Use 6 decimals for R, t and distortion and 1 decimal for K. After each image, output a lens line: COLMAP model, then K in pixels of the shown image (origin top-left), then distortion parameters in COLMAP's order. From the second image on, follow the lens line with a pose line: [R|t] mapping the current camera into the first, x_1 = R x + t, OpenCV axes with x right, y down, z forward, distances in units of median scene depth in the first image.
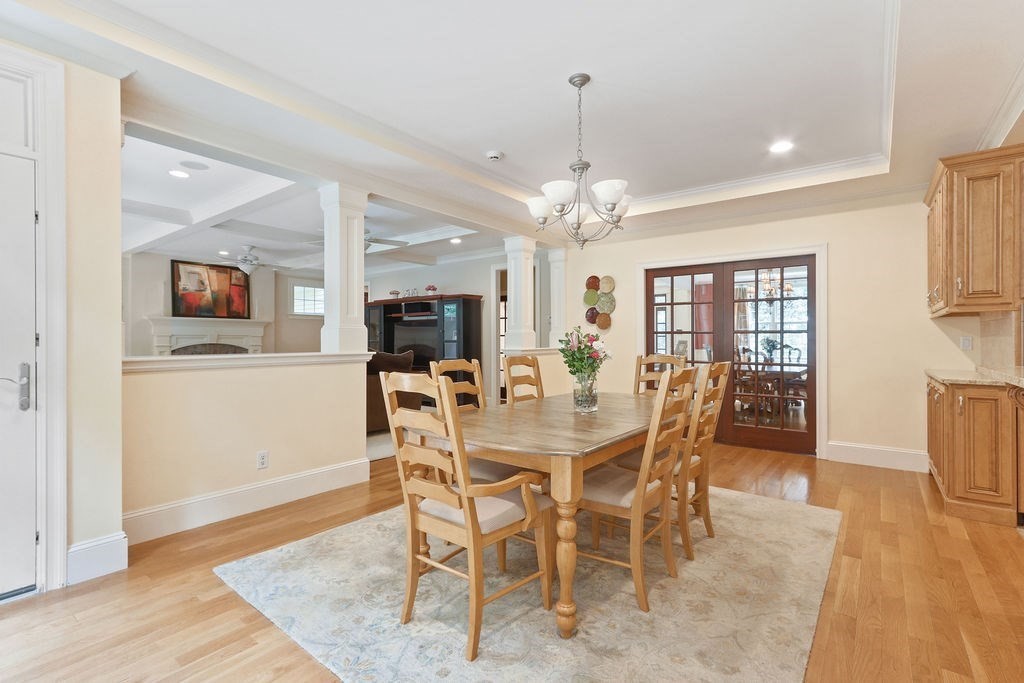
lens RADIAL K [[466.6, 0, 512.0], [0, 466.6, 341.5], [0, 0, 1]] dist [-0.001472, -0.000296]
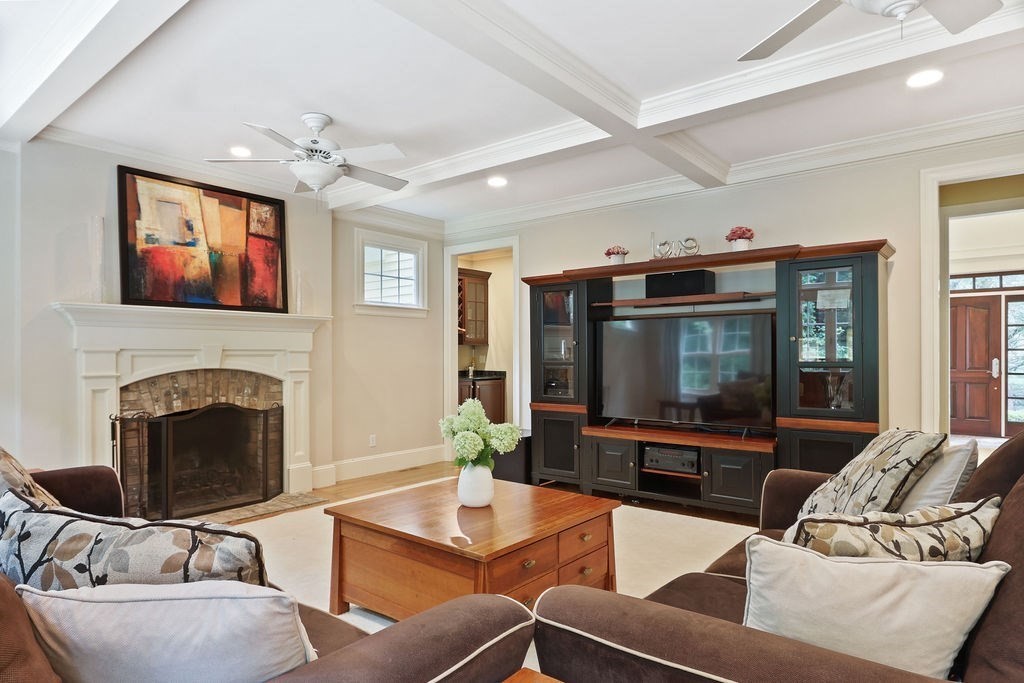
lens RADIAL K [[599.9, 0, 510.4], [0, 599.9, 358.4], [0, 0, 1]] dist [-0.000061, 0.000290]
pose [[0.999556, -0.000953, -0.029766, -0.360811], [0.001005, 0.999998, 0.001735, -0.005937], [0.029765, -0.001764, 0.999555, 0.469110]]
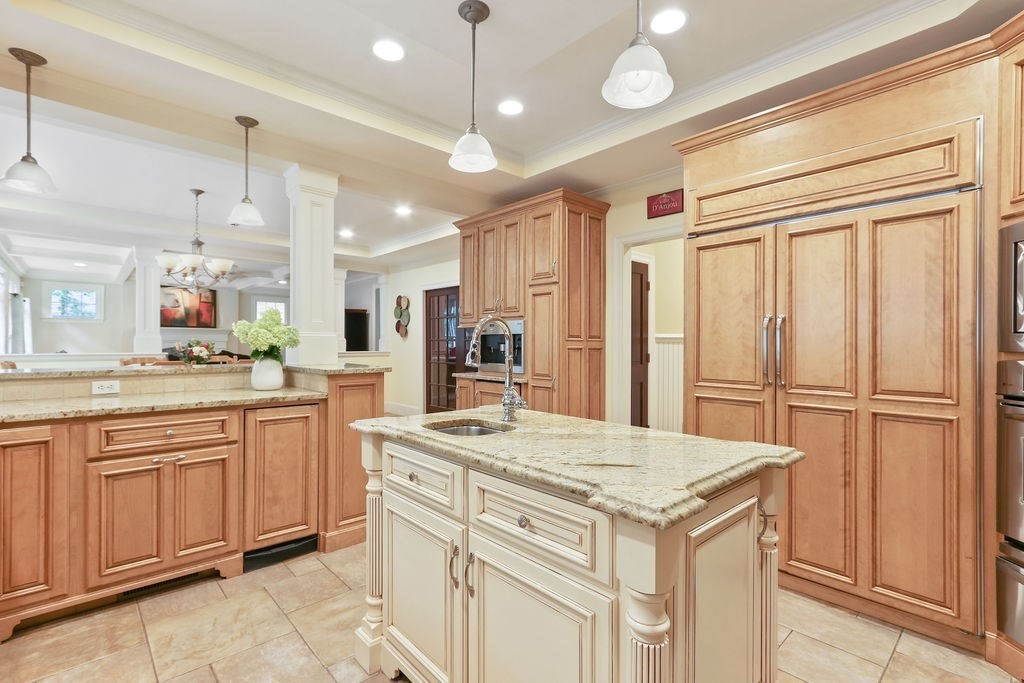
lens RADIAL K [[466.6, 0, 512.0], [0, 466.6, 341.5], [0, 0, 1]] dist [-0.001472, -0.000296]
pose [[0.984827, 0.002717, -0.173519, 0.522466], [-0.003995, 0.999967, -0.007018, -0.004999], [0.173494, 0.007605, 0.984806, -0.151910]]
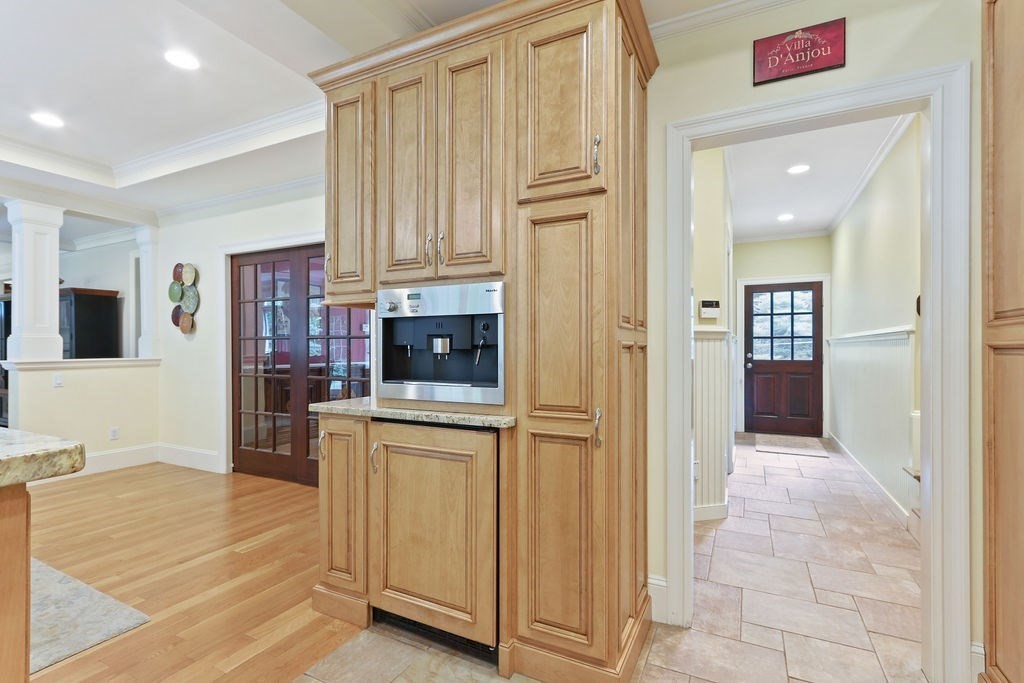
lens RADIAL K [[475.6, 0, 512.0], [0, 475.6, 341.5], [0, 0, 1]] dist [0.009627, 0.000065]
pose [[0.982477, 0.001110, 0.186379, 0.418593], [0.001523, 0.999901, -0.013983, -0.000910], [-0.186376, 0.014022, 0.982378, 0.103964]]
